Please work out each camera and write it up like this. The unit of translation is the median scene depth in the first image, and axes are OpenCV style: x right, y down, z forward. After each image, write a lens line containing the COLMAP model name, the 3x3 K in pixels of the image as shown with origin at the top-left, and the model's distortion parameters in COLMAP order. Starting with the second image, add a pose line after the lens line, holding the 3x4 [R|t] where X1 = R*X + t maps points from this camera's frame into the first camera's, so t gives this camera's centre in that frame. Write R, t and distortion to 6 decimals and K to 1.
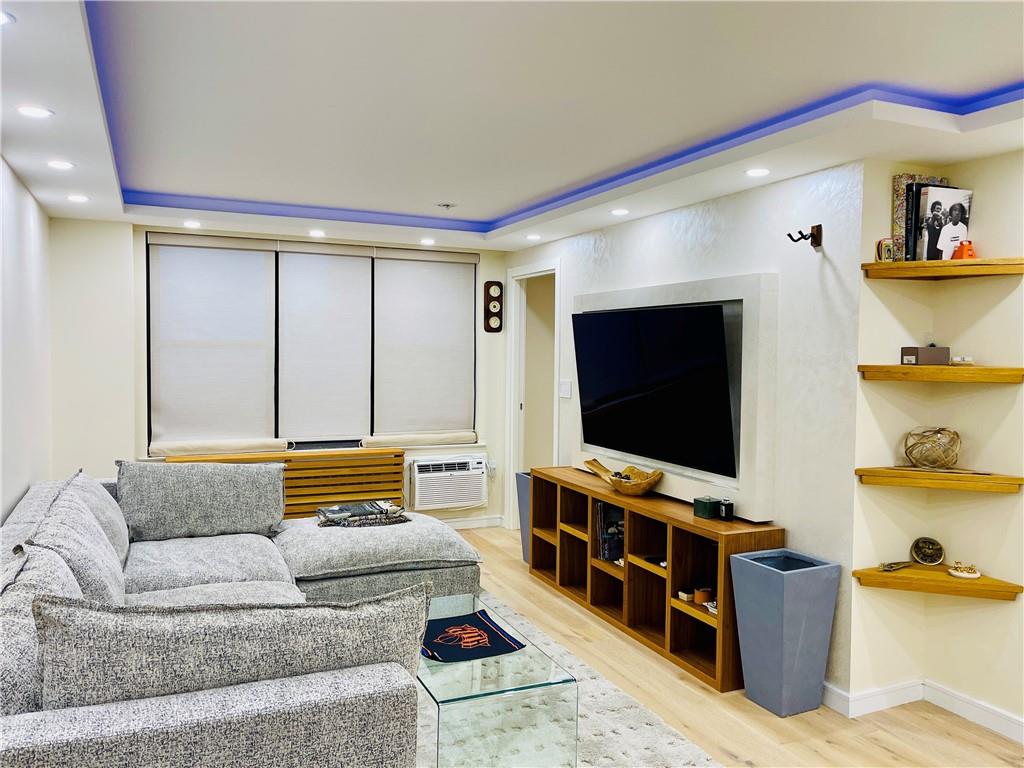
lens RADIAL K [[773.4, 0, 510.5], [0, 773.4, 387.1], [0, 0, 1]] dist [0.001181, -0.001530]
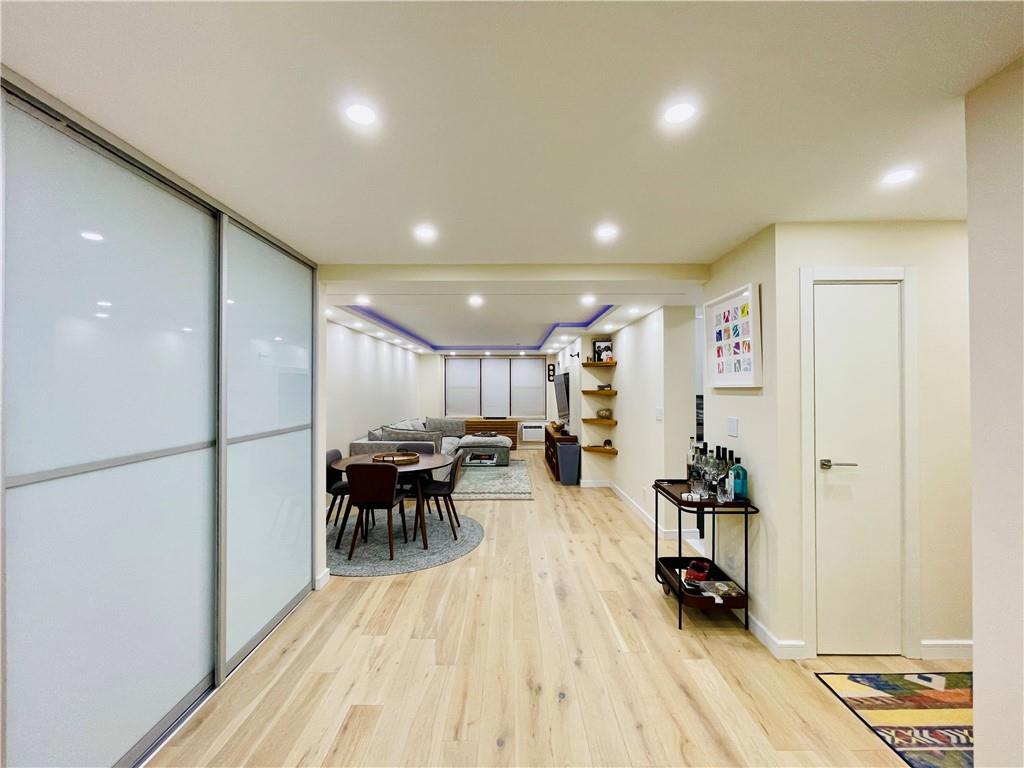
lens RADIAL K [[411.0, 0, 512.3], [0, 411.0, 383.4], [0, 0, 1]] dist [0.000288, 0.000002]
pose [[0.911501, -0.020133, -0.410804, 0.574462], [-0.004460, 0.998259, -0.058819, 0.033270], [0.411273, 0.055446, 0.909824, -0.559121]]
